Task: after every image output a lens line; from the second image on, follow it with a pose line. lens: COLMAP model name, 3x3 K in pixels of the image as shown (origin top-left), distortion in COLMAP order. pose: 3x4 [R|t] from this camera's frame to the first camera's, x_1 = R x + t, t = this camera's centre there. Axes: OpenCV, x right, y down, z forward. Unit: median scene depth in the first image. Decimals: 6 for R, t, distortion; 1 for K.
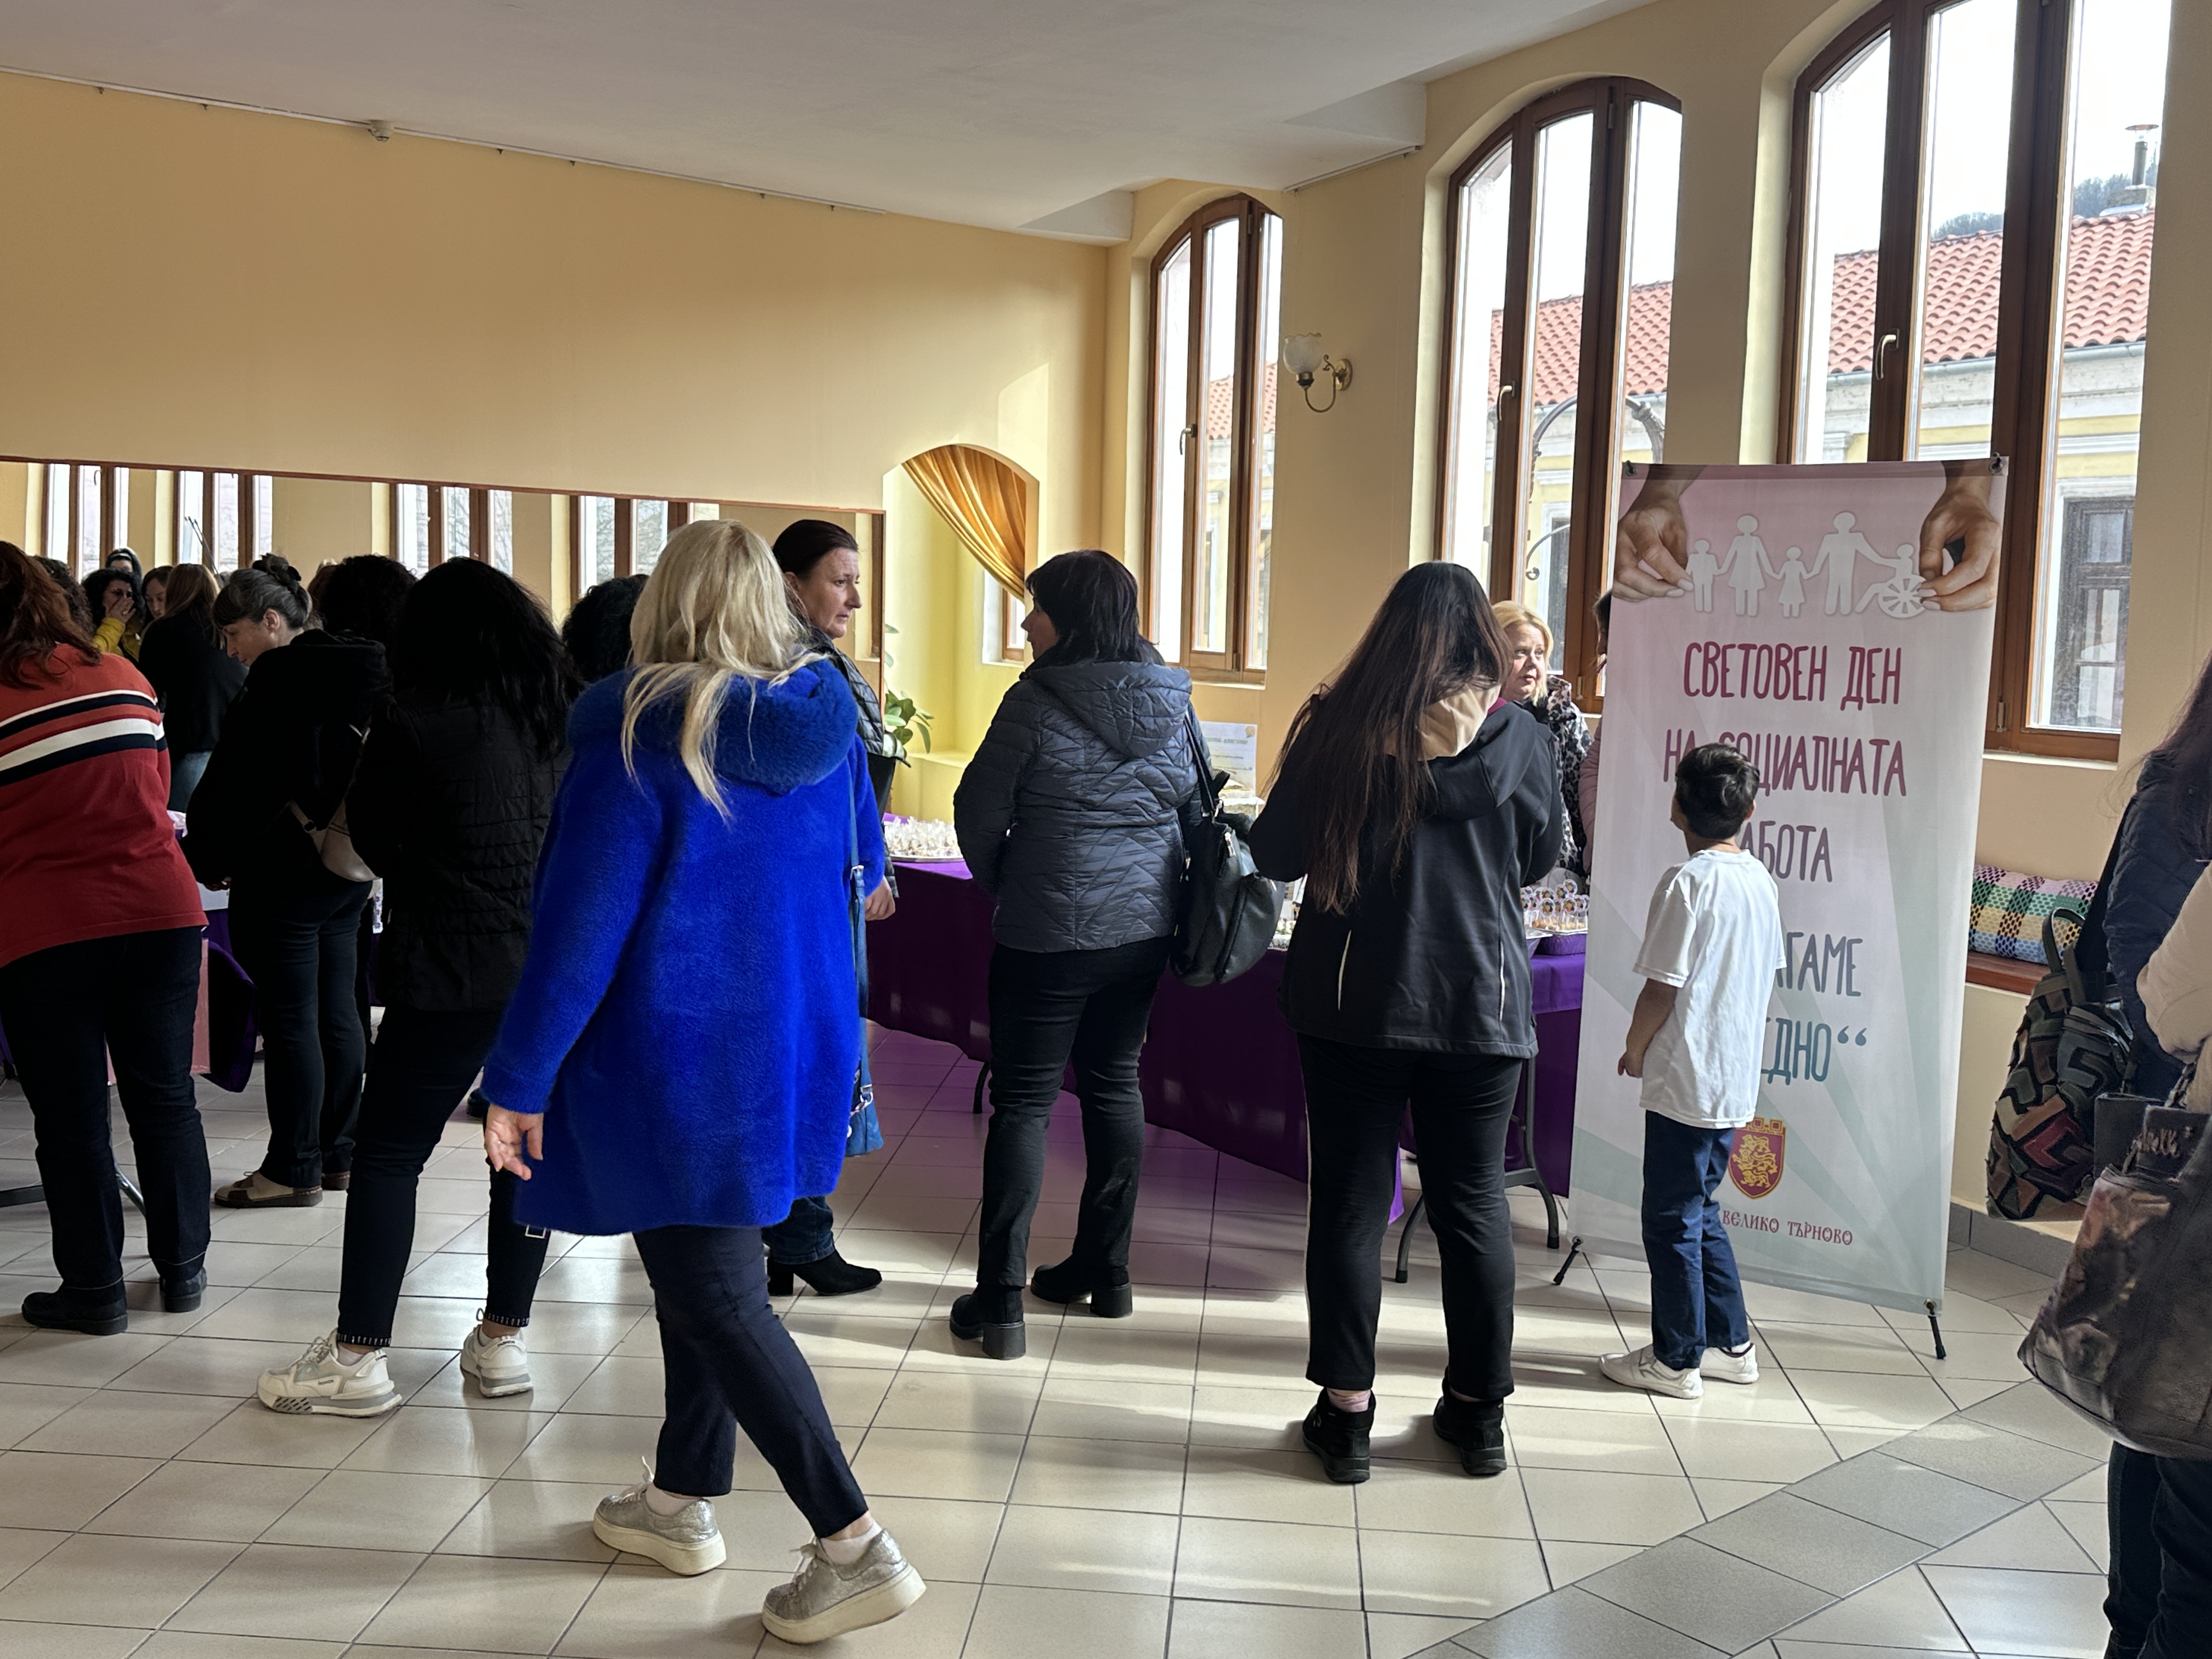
lens RADIAL K [[2167.7, 0, 1109.7], [0, 2167.7, 818.2], [0, 0, 1]] dist [0.006386, 0.000000]
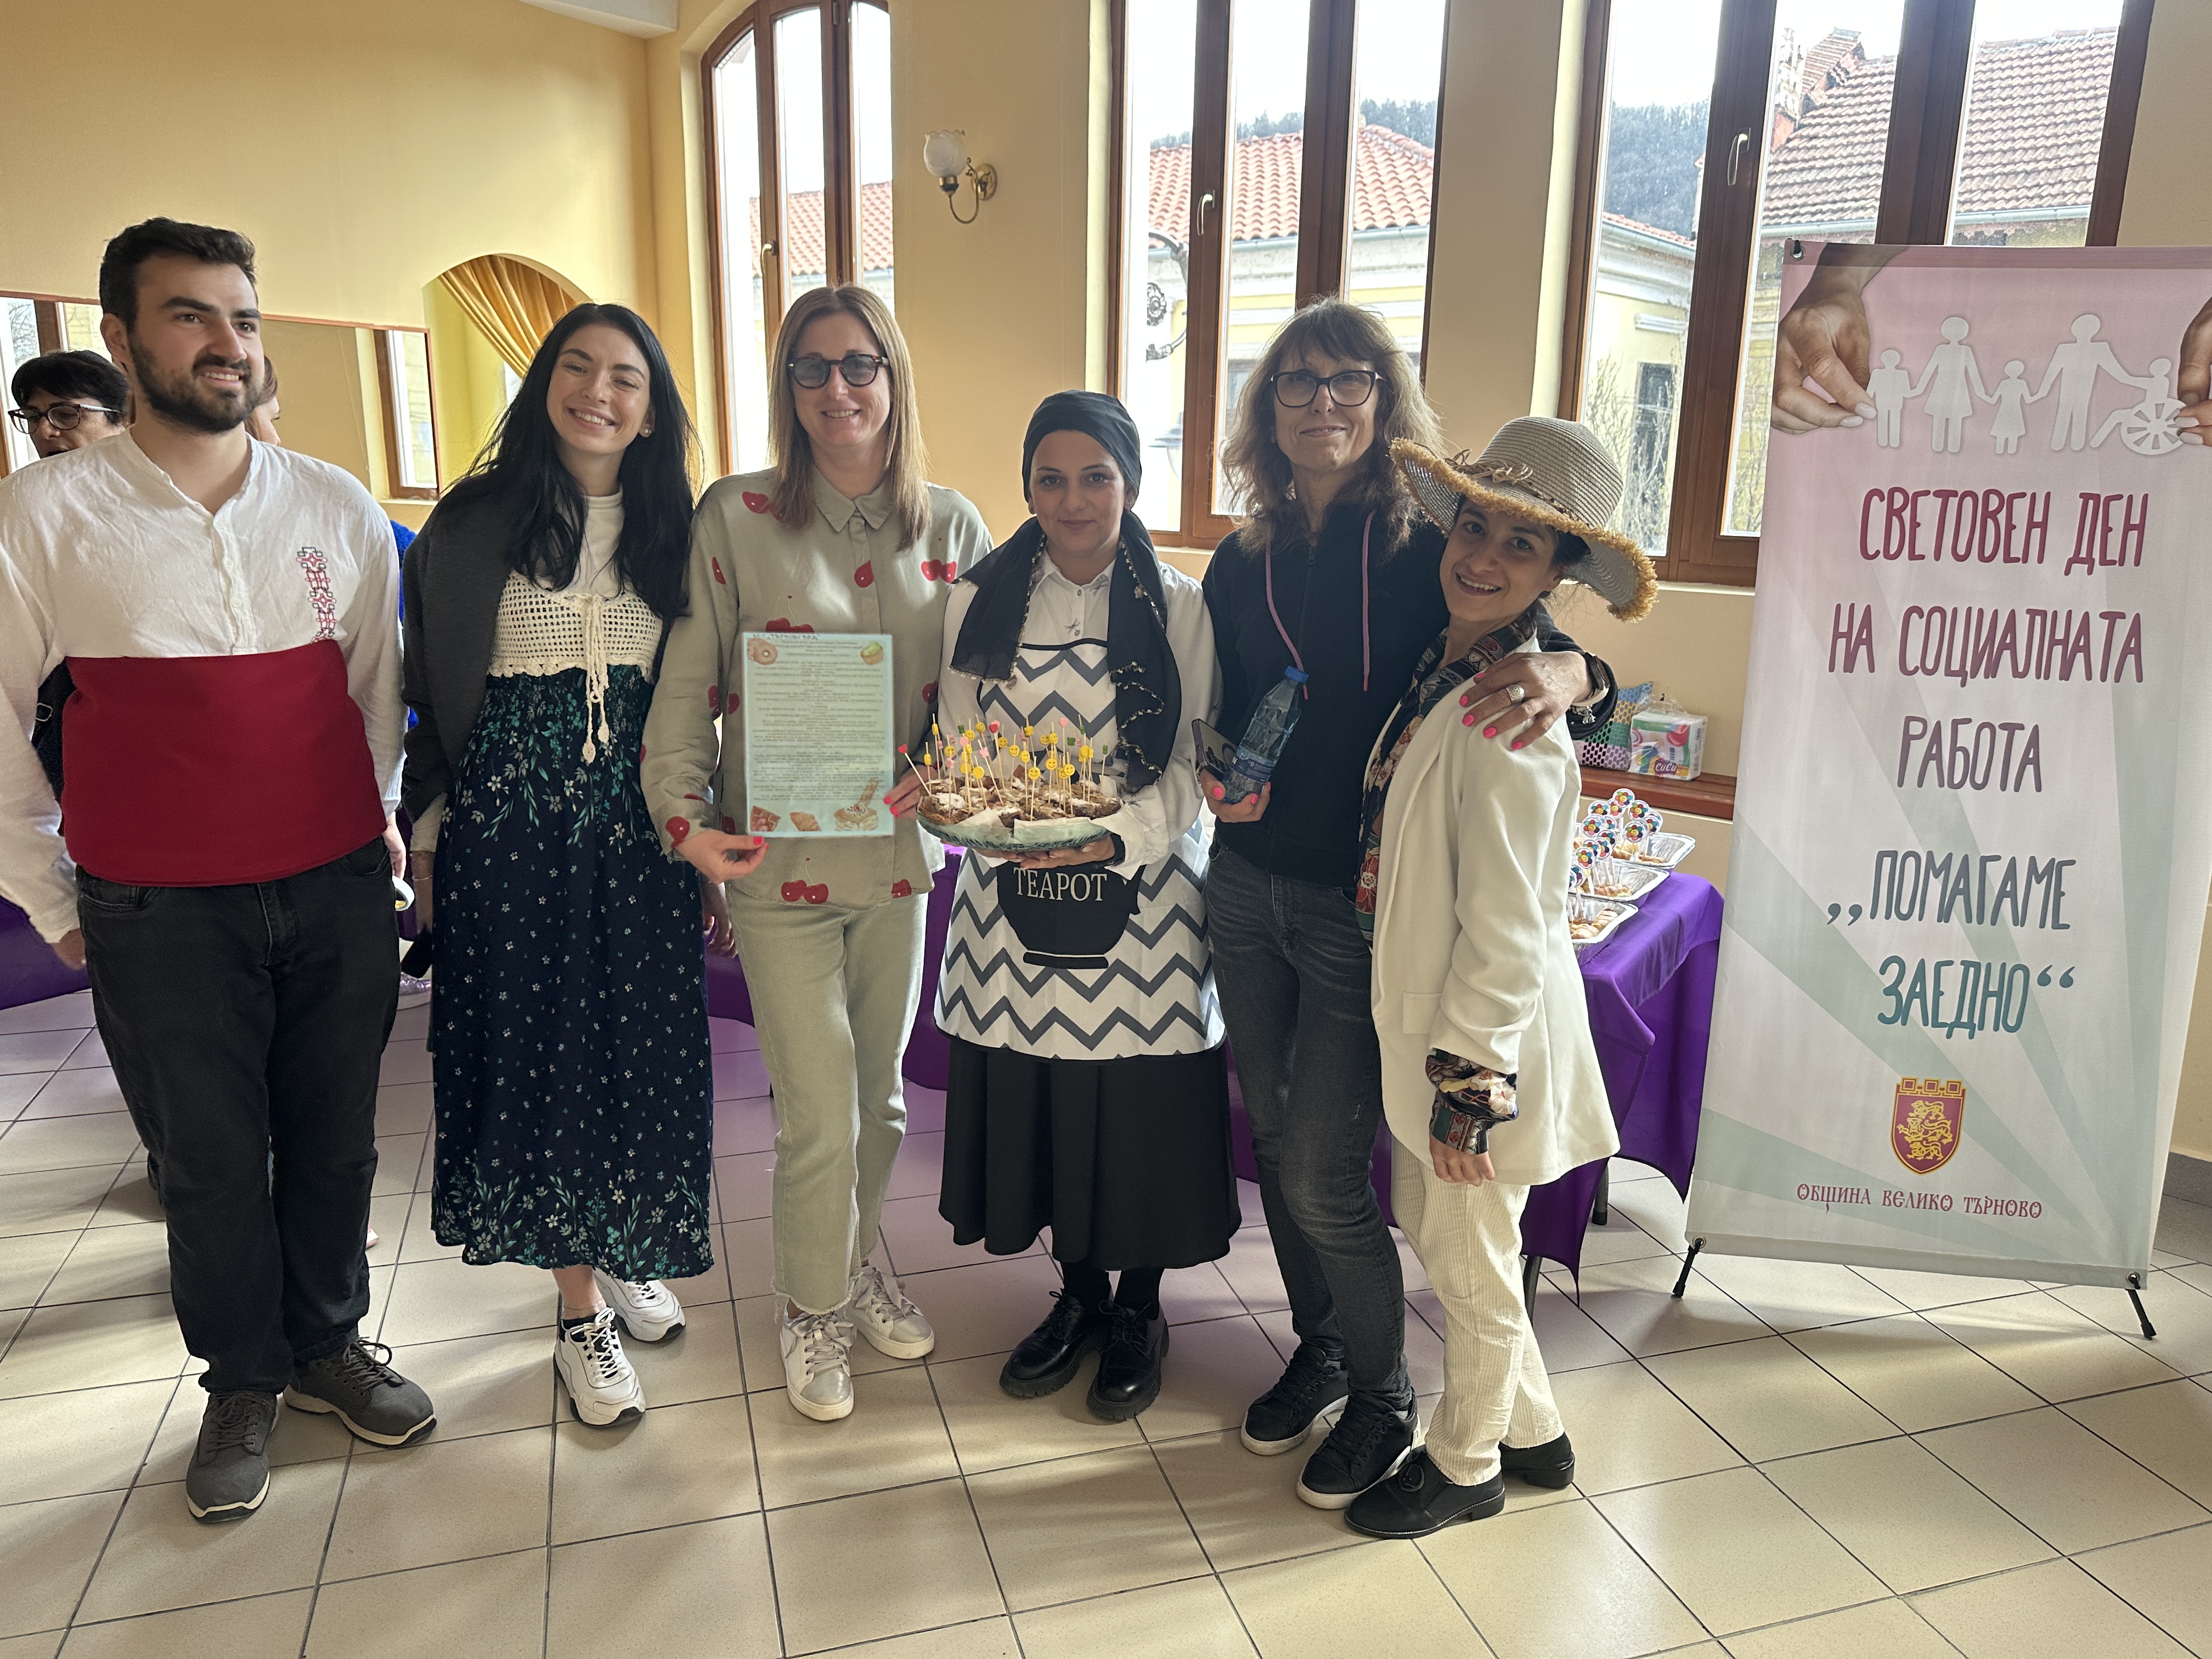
lens RADIAL K [[1569.7, 0, 1107.4], [0, 1569.7, 839.3], [0, 0, 1]] dist [-0.002237, -0.005322]
pose [[0.925677, -0.095101, 0.366165, -0.199310], [0.039095, 0.986753, 0.157446, -0.057579], [-0.376288, -0.131429, 0.917133, 0.588431]]
